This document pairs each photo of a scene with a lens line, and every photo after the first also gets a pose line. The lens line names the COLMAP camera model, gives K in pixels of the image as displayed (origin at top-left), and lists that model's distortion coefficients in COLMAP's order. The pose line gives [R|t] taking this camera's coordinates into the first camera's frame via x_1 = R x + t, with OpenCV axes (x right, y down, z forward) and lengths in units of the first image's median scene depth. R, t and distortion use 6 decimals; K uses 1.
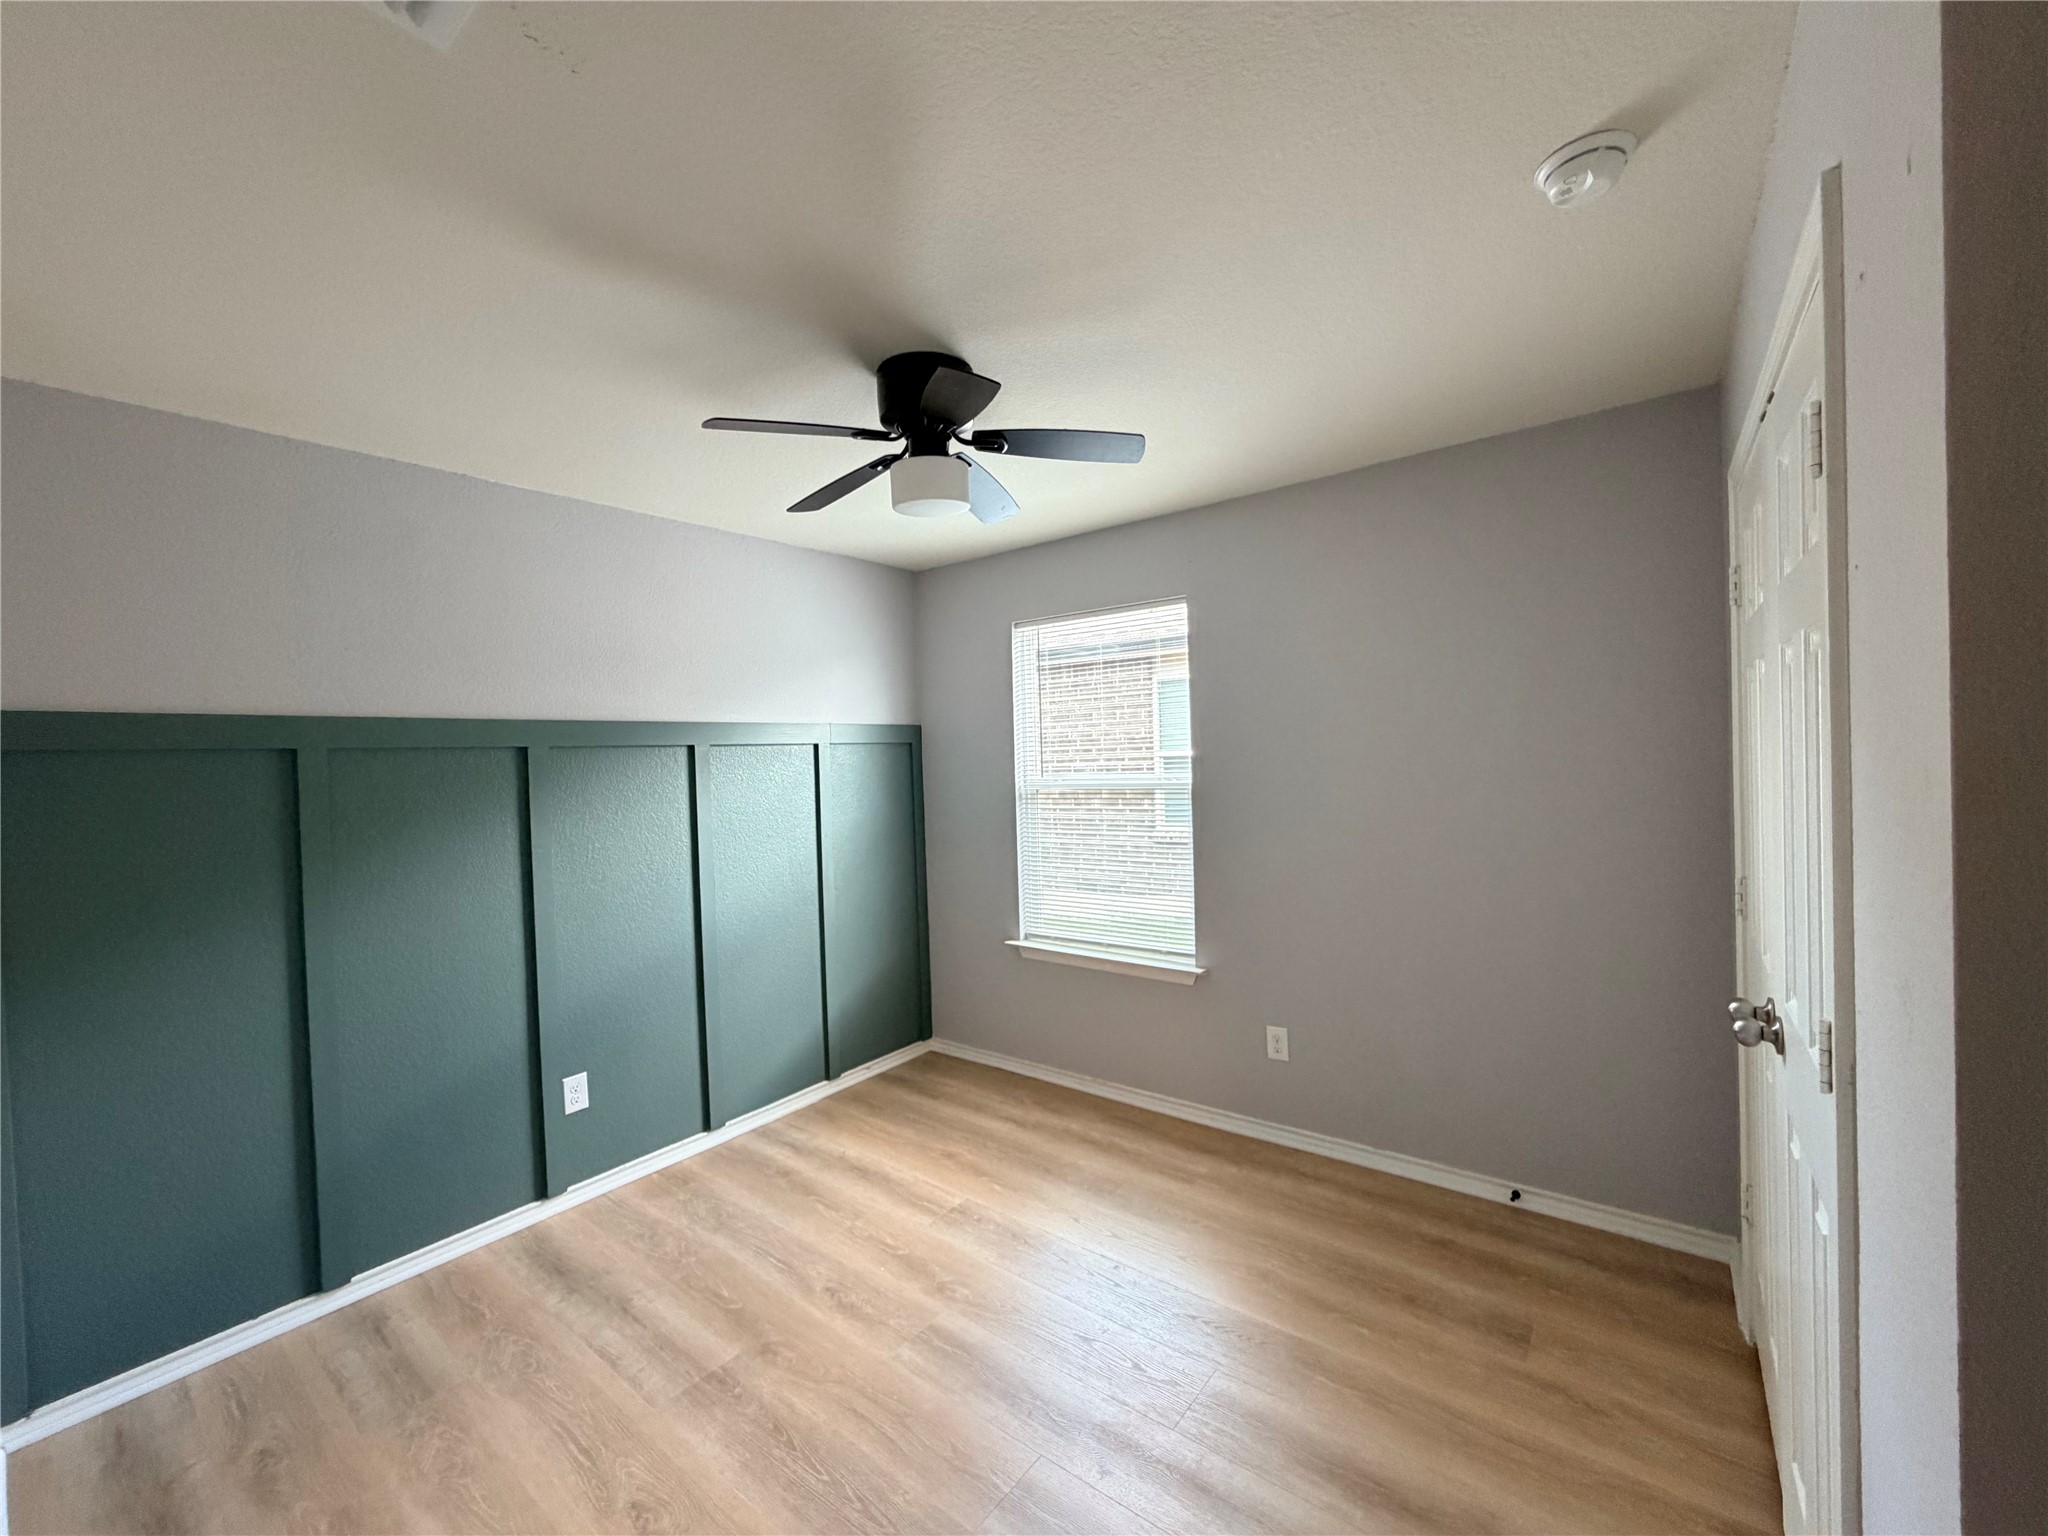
lens RADIAL K [[820.8, 0, 1006.4], [0, 820.8, 773.0], [0, 0, 1]] dist [-0.001991, 0.001052]
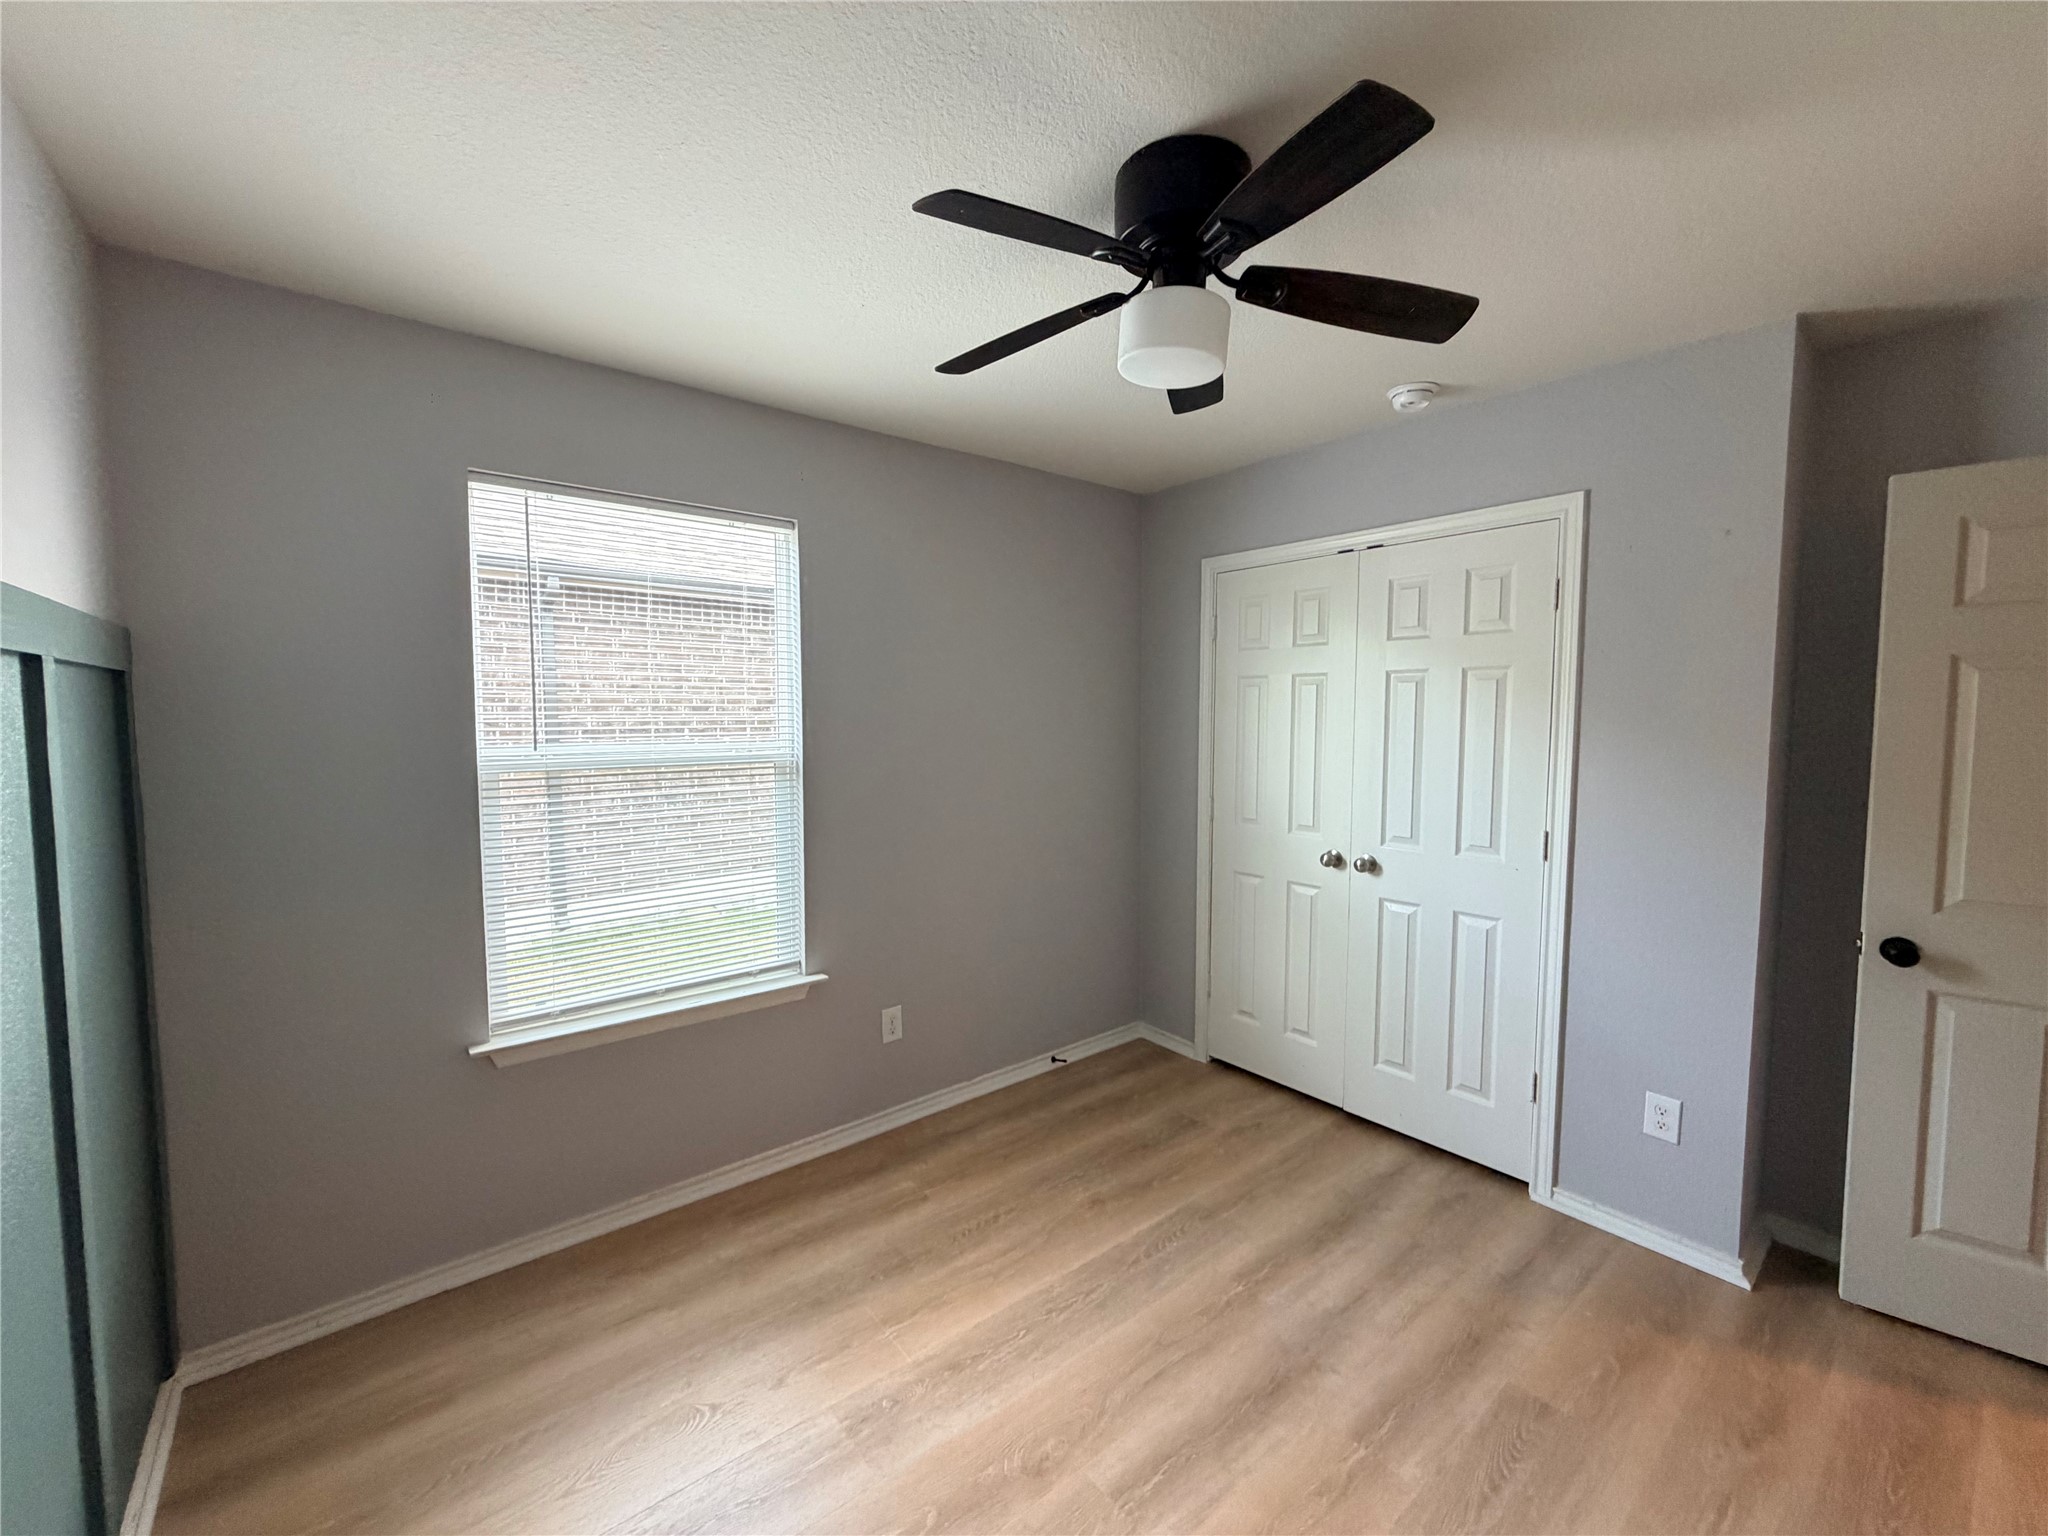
lens RADIAL K [[820.8, 0, 1025.2], [0, 820.8, 767.8], [0, 0, 1]] dist [-0.001991, 0.001052]
pose [[0.213819, -0.027935, 0.976474, -0.563267], [0.015939, 0.999558, 0.025105, 0.009581], [-0.976743, 0.010196, 0.214170, 0.644798]]
